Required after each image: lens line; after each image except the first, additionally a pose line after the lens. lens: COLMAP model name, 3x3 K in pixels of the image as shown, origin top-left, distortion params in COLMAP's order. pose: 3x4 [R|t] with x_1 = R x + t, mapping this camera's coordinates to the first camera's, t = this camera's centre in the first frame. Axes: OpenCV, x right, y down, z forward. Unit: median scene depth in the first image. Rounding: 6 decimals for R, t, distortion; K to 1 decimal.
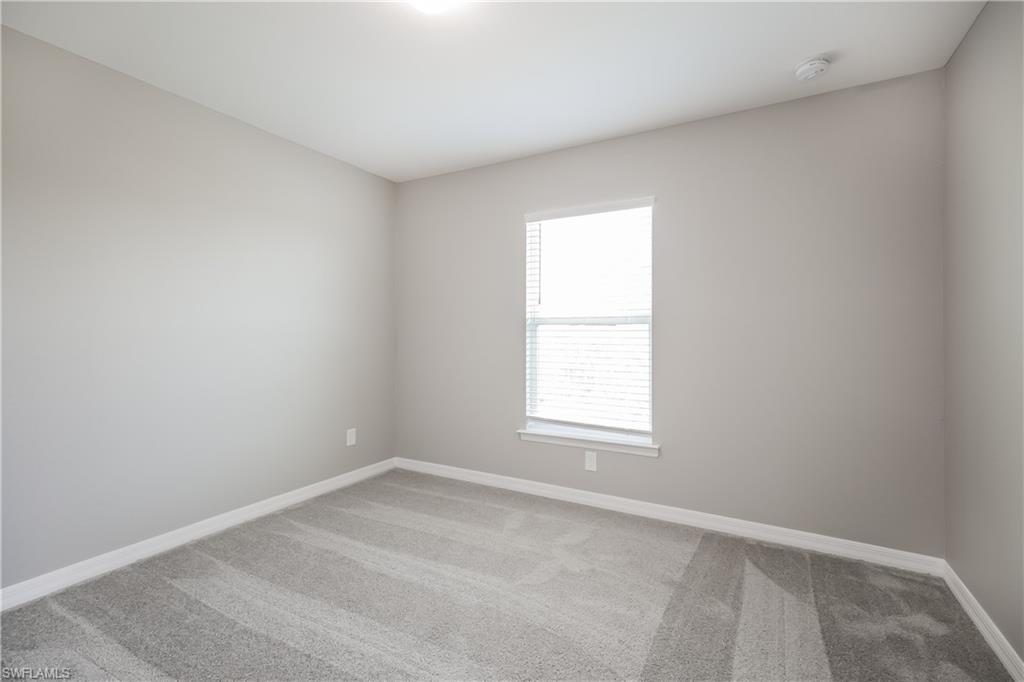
lens RADIAL K [[468.6, 0, 512.0], [0, 468.6, 341.0], [0, 0, 1]] dist [-0.000258, -0.000041]
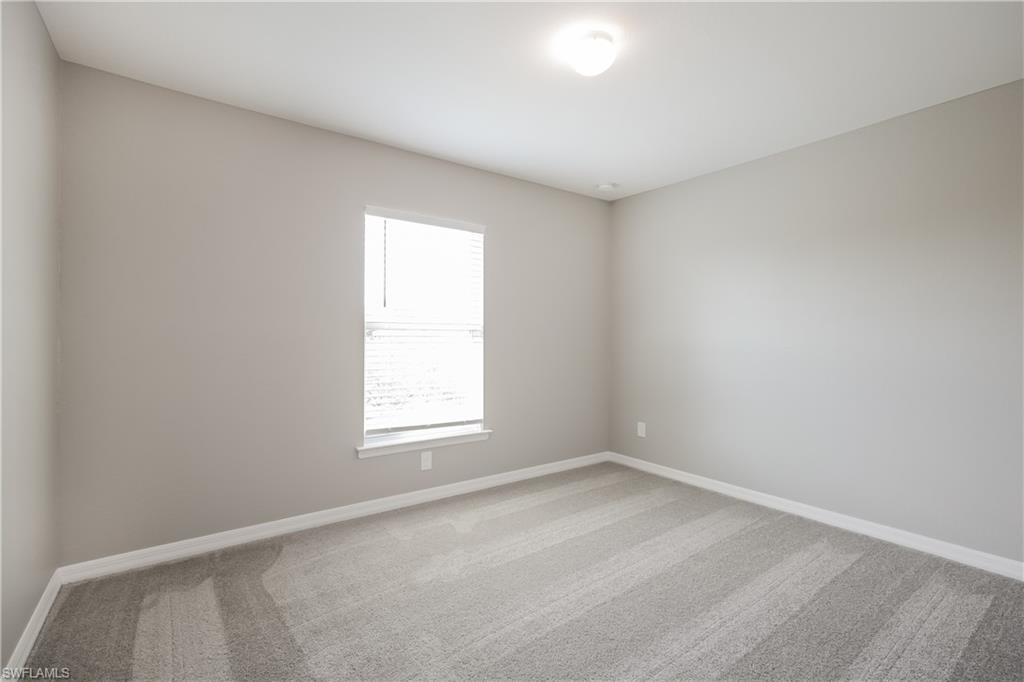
lens RADIAL K [[460.4, 0, 515.6], [0, 460.4, 347.3], [0, 0, 1]] dist [-0.008267, -0.000442]
pose [[0.405854, -0.015009, 0.913815, -0.744410], [0.014062, 0.999849, 0.010177, -0.004659], [-0.913830, 0.008720, 0.406004, 0.429244]]
